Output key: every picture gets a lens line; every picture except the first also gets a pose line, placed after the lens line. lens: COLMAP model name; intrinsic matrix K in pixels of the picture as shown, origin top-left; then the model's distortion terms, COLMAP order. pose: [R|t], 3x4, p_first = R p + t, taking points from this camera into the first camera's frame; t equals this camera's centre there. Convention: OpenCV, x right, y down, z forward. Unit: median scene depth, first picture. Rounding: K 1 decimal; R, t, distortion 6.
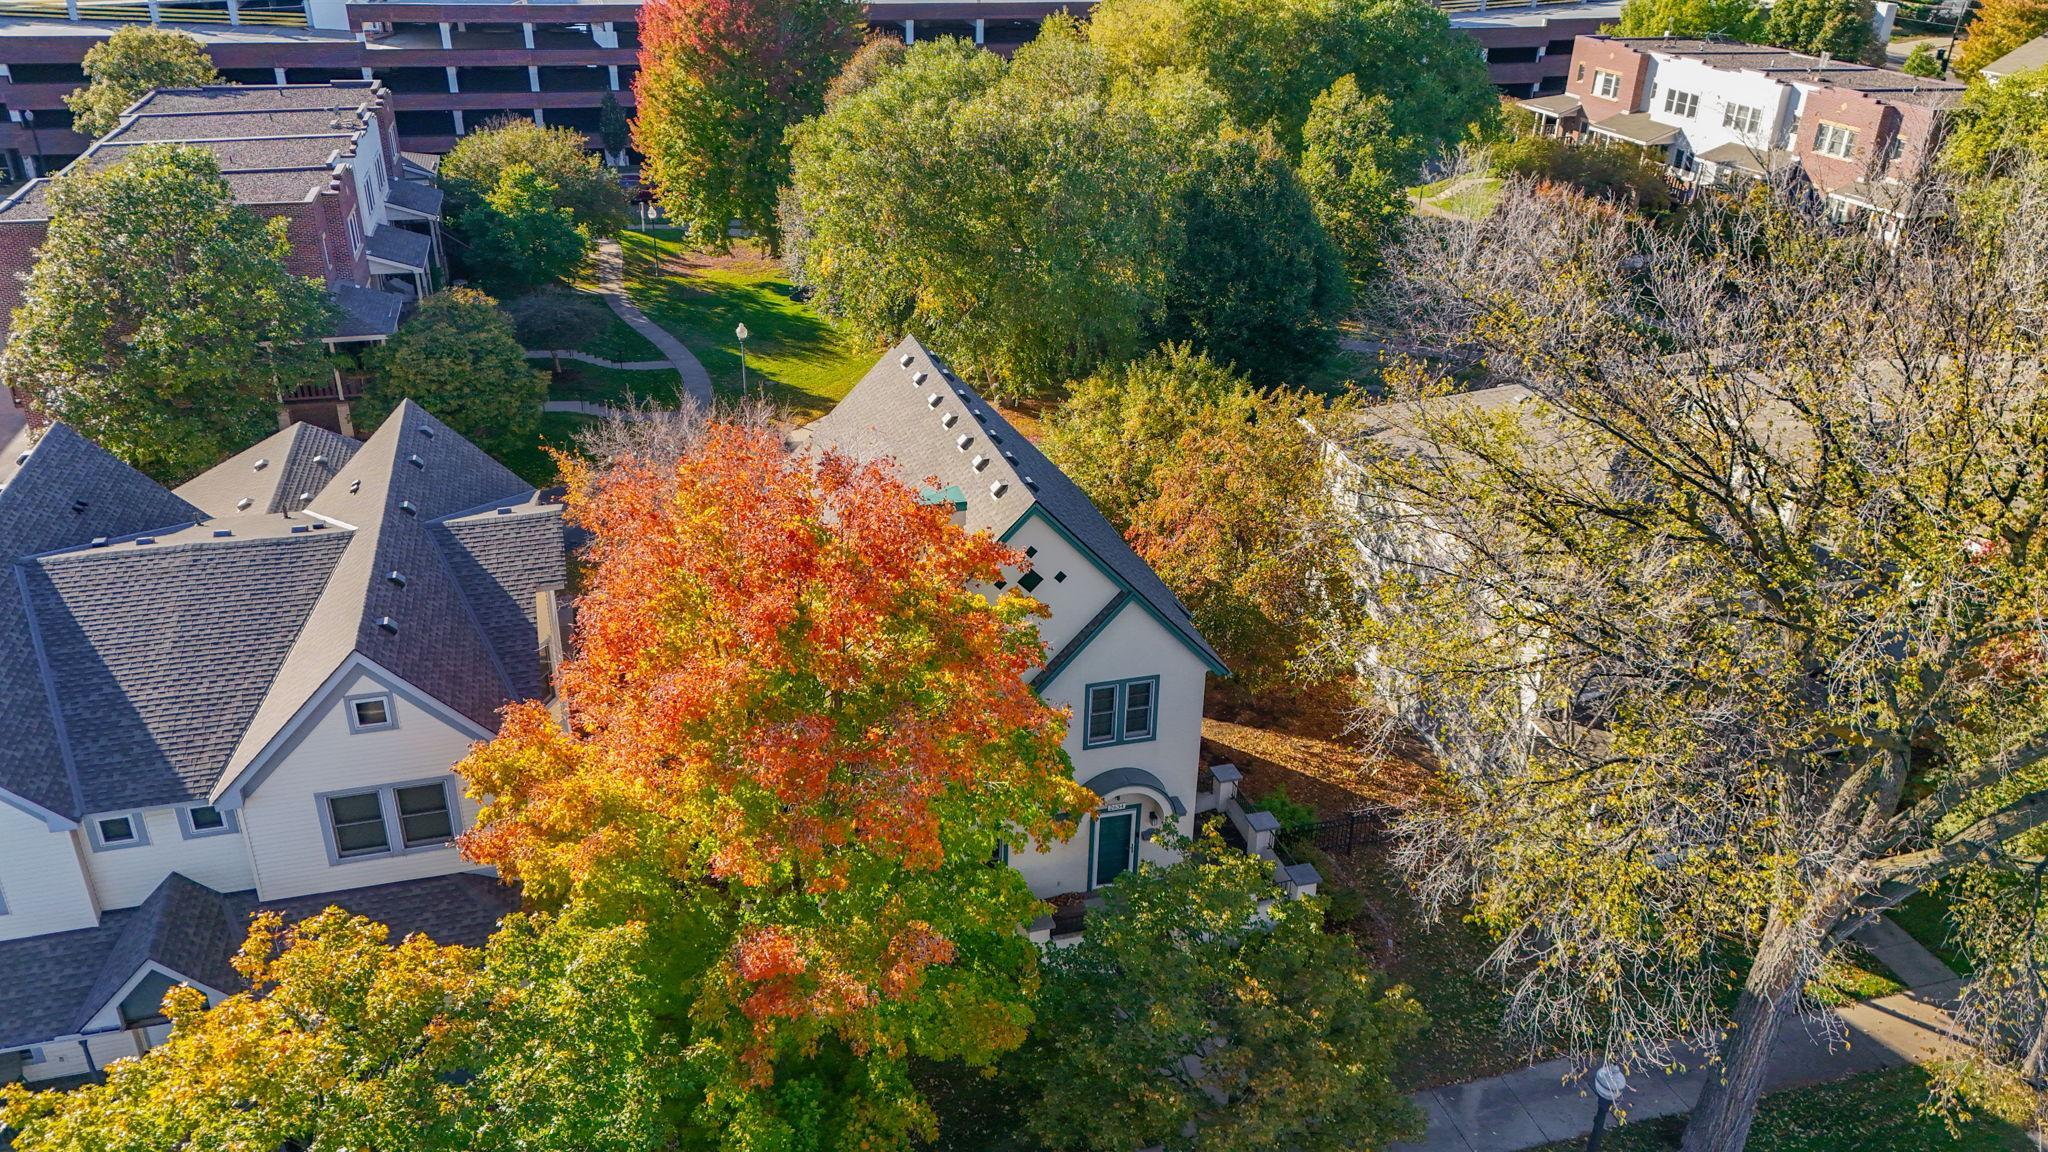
lens RADIAL K [[1490.9, 0, 1024.0], [0, 1490.9, 576.0], [0, 0, 1]] dist [0.075505, -0.071143]
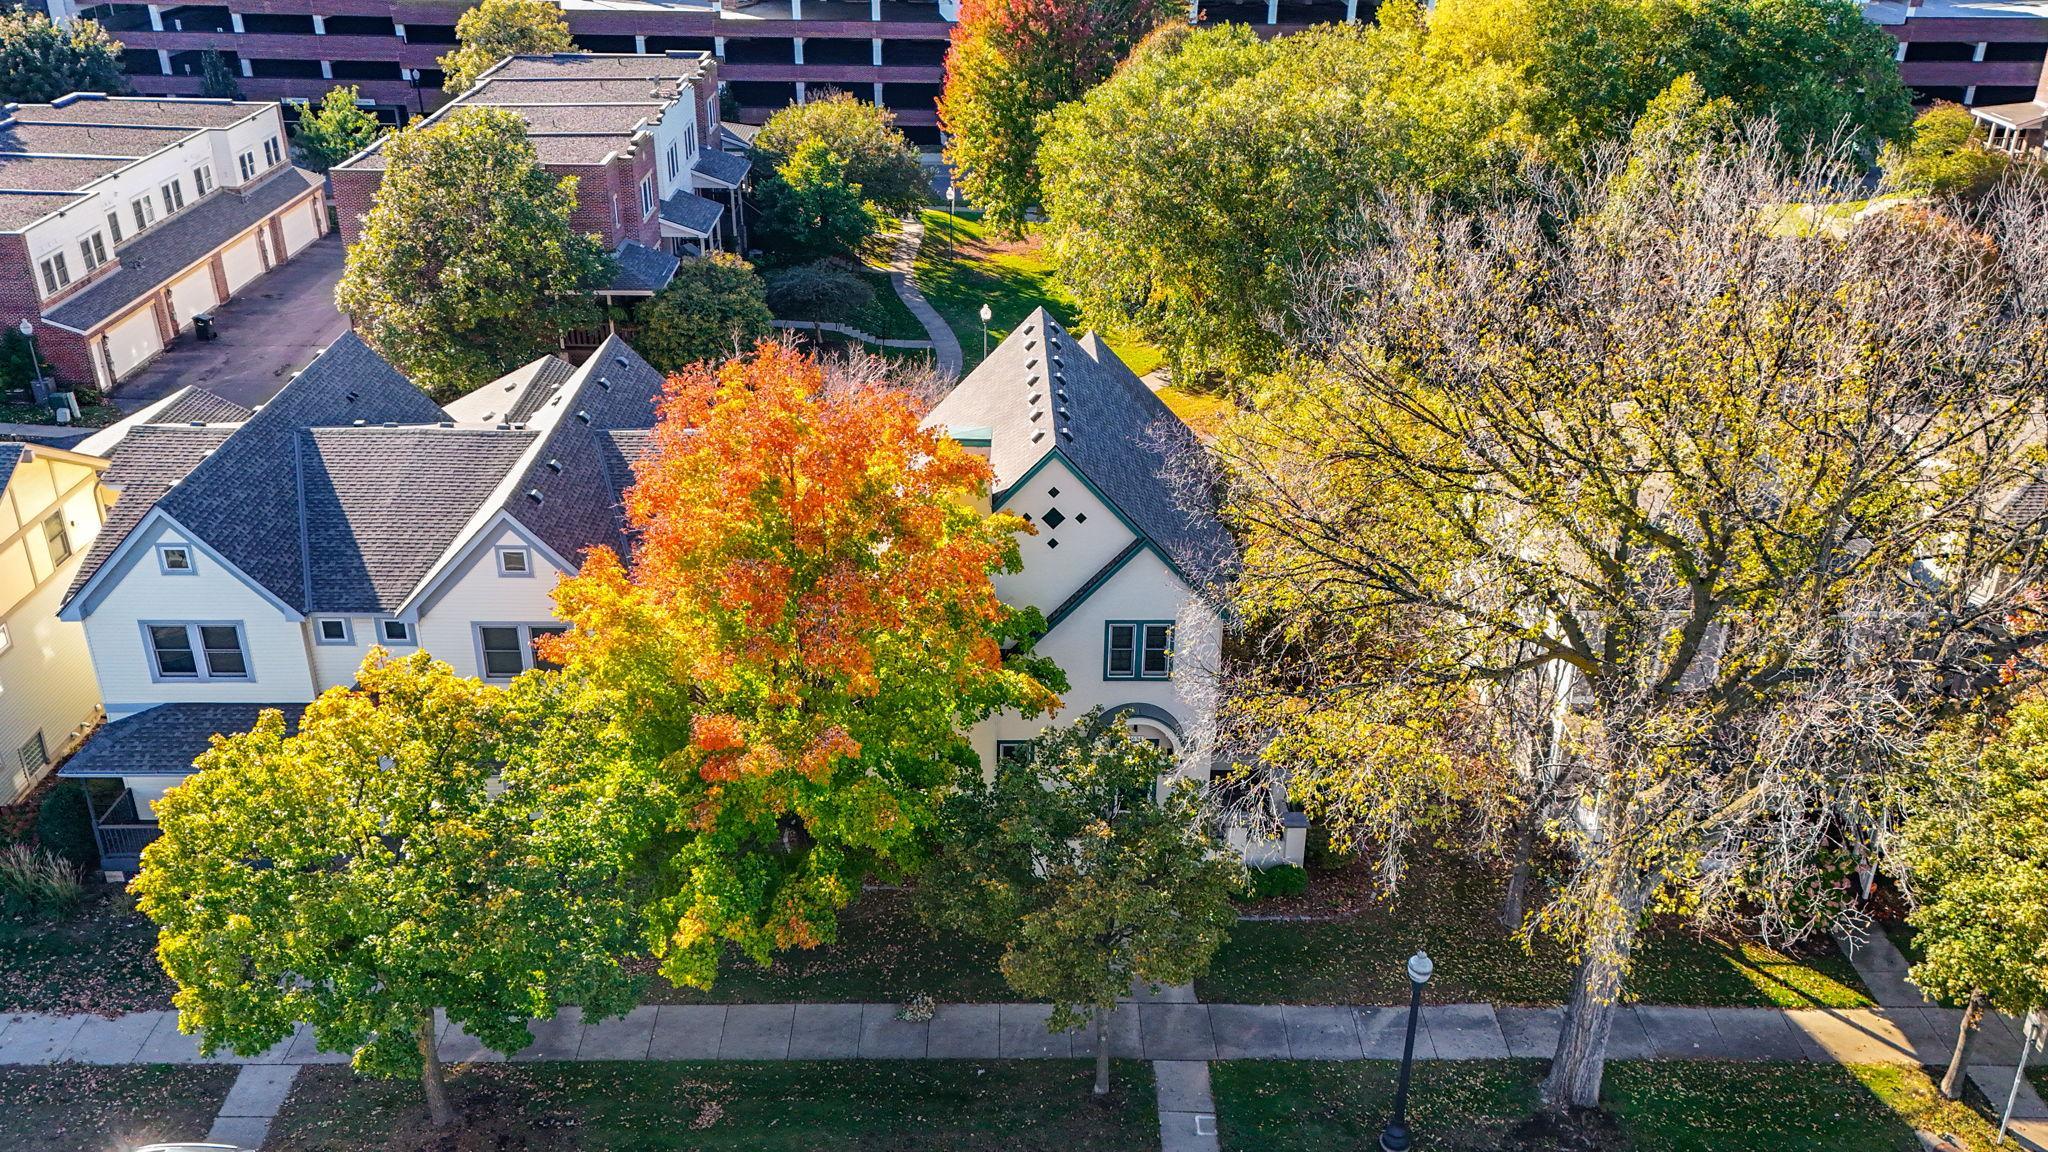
lens RADIAL K [[1745.7, 0, 1029.7], [0, 1745.7, 676.9], [0, 0, 1]] dist [0.089893, -0.136136]
pose [[0.964342, 0.114634, -0.238546, 0.145244], [-0.109582, 0.993383, 0.034378, 0.036306], [0.240909, -0.007012, 0.970522, -0.139493]]
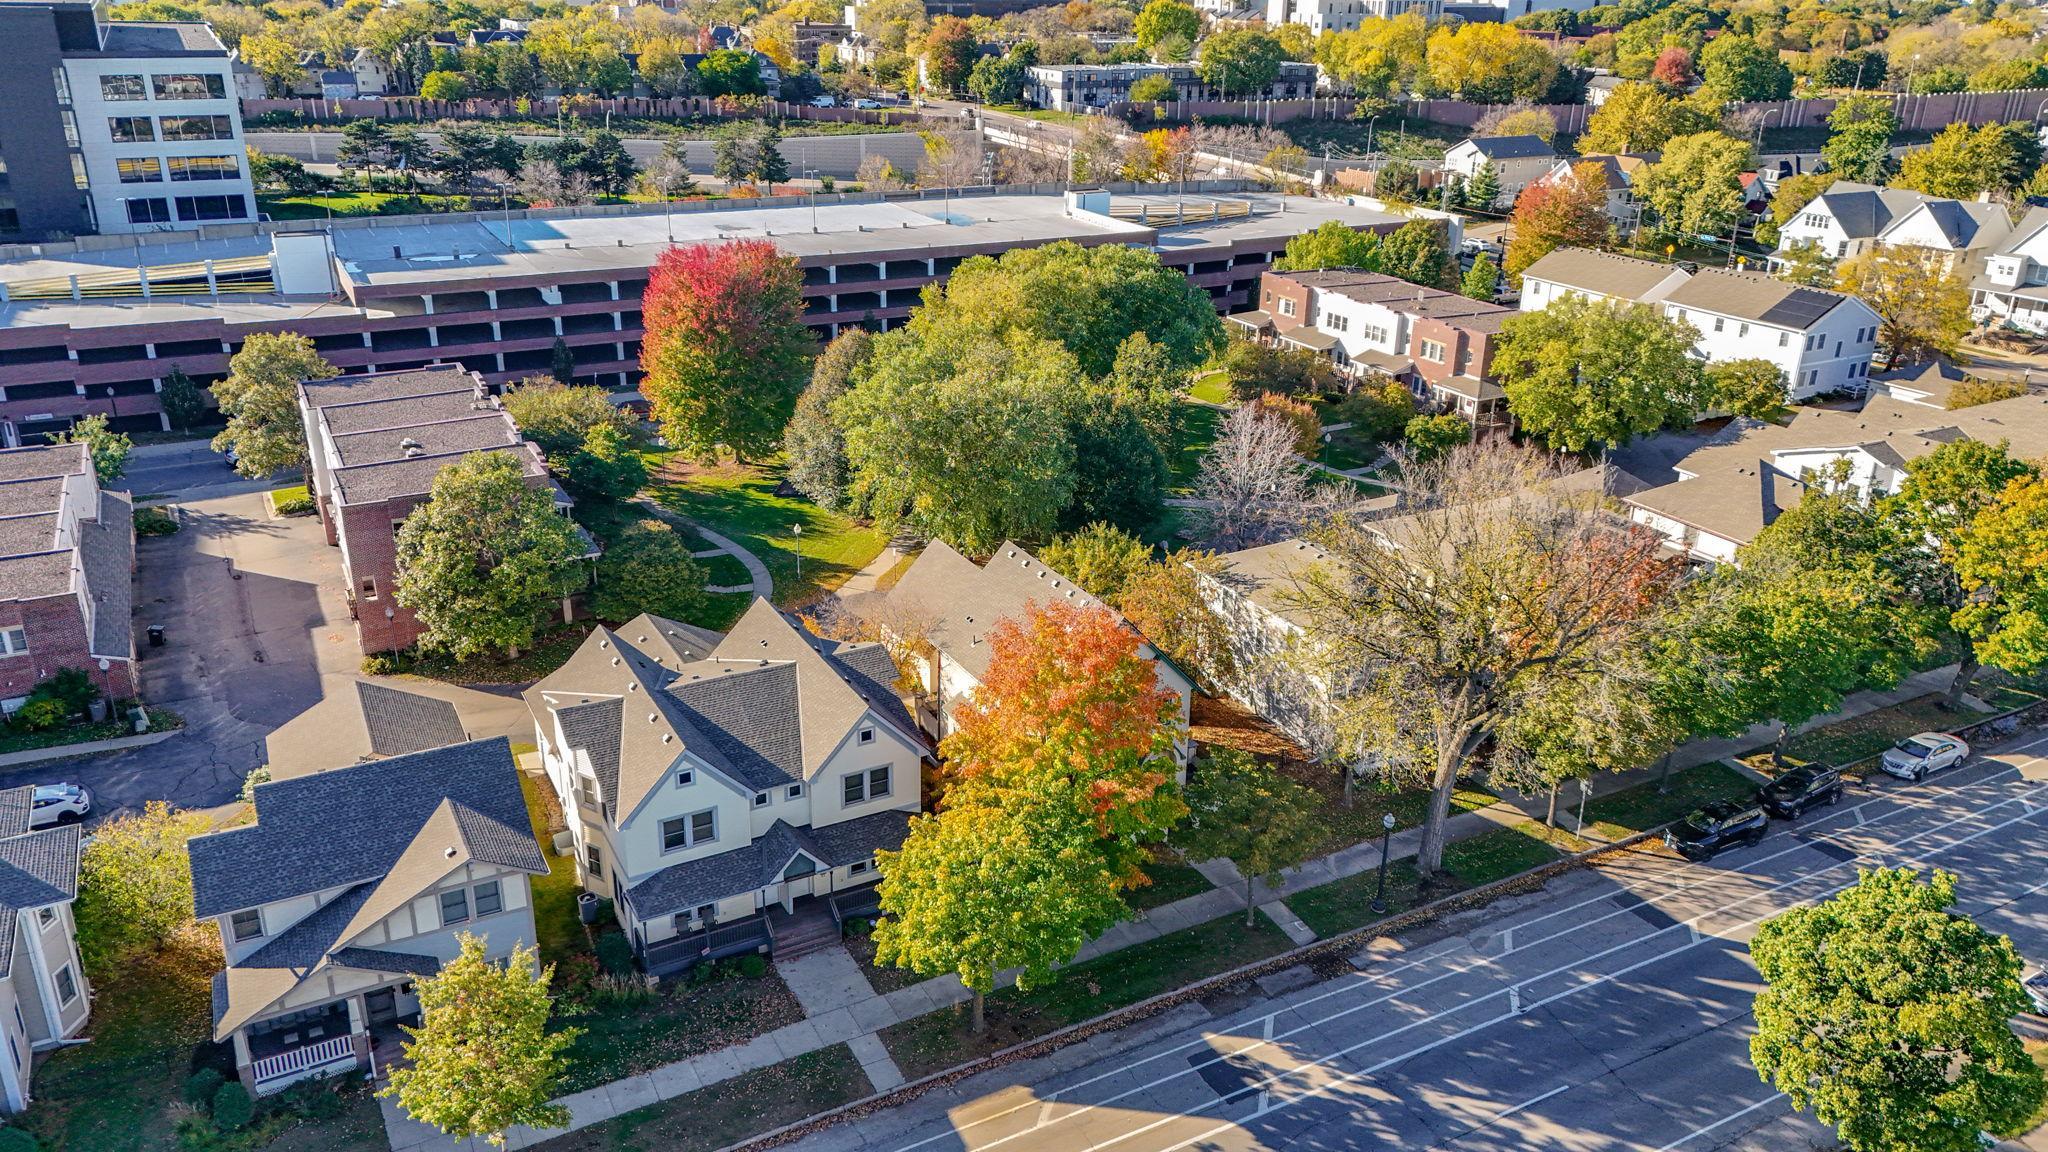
lens RADIAL K [[1490.9, 0, 1024.0], [0, 1490.9, 576.0], [0, 0, 1]] dist [0.075505, -0.071143]
pose [[0.976993, -0.084440, 0.195843, -0.255544], [0.098830, 0.992986, -0.064889, 0.008139], [-0.188990, 0.082751, 0.978486, -0.528833]]
